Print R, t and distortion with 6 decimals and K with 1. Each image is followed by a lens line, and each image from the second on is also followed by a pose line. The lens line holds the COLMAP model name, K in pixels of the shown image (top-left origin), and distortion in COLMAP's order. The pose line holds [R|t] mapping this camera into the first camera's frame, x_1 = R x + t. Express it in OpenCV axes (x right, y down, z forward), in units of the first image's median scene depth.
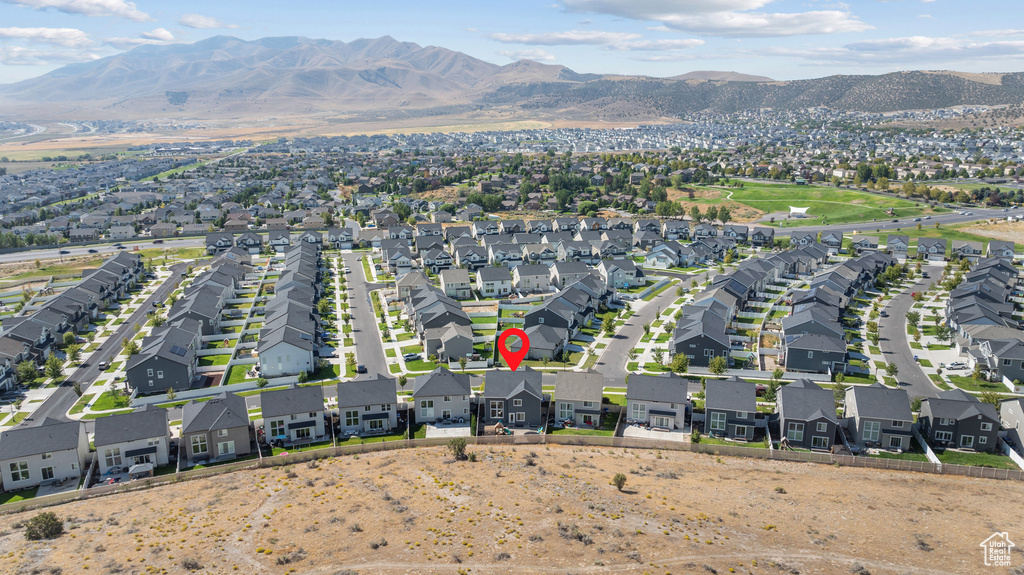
lens RADIAL K [[722.3, 0, 512.0], [0, 722.3, 287.5], [0, 0, 1]] dist [-0.035686, 0.045651]
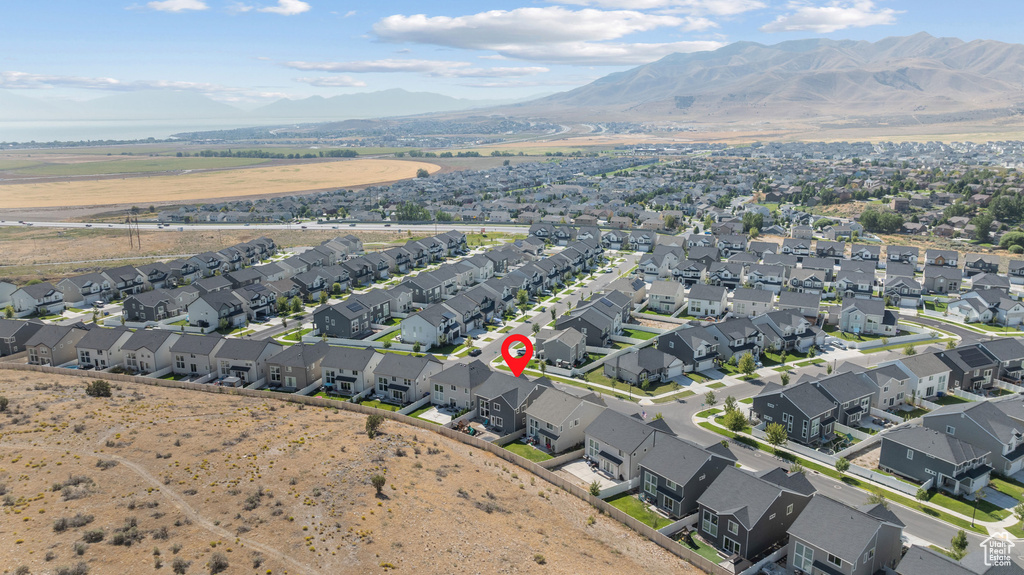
lens RADIAL K [[722.3, 0, 512.0], [0, 722.3, 287.5], [0, 0, 1]] dist [-0.035686, 0.045651]
pose [[0.782708, 0.147839, -0.604576, 0.291400], [-0.151121, 0.987453, 0.045818, -0.025469], [0.603764, 0.055502, 0.795228, 0.100313]]
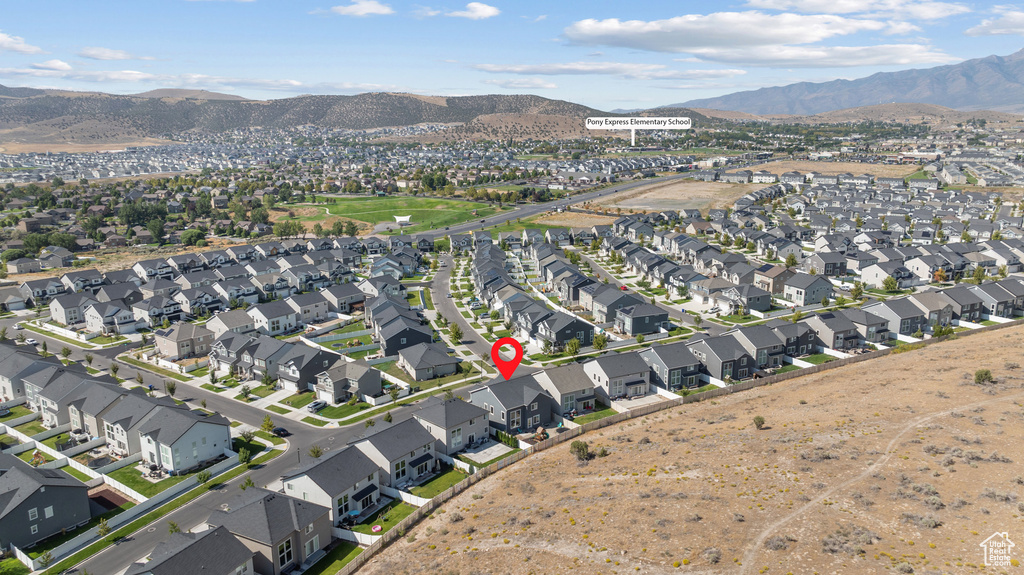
lens RADIAL K [[722.3, 0, 512.0], [0, 722.3, 287.5], [0, 0, 1]] dist [-0.035686, 0.045651]
pose [[0.762058, -0.146100, 0.630811, -0.312712], [0.161693, 0.986286, 0.033095, -0.023804], [-0.626995, 0.076777, 0.775230, 0.096798]]
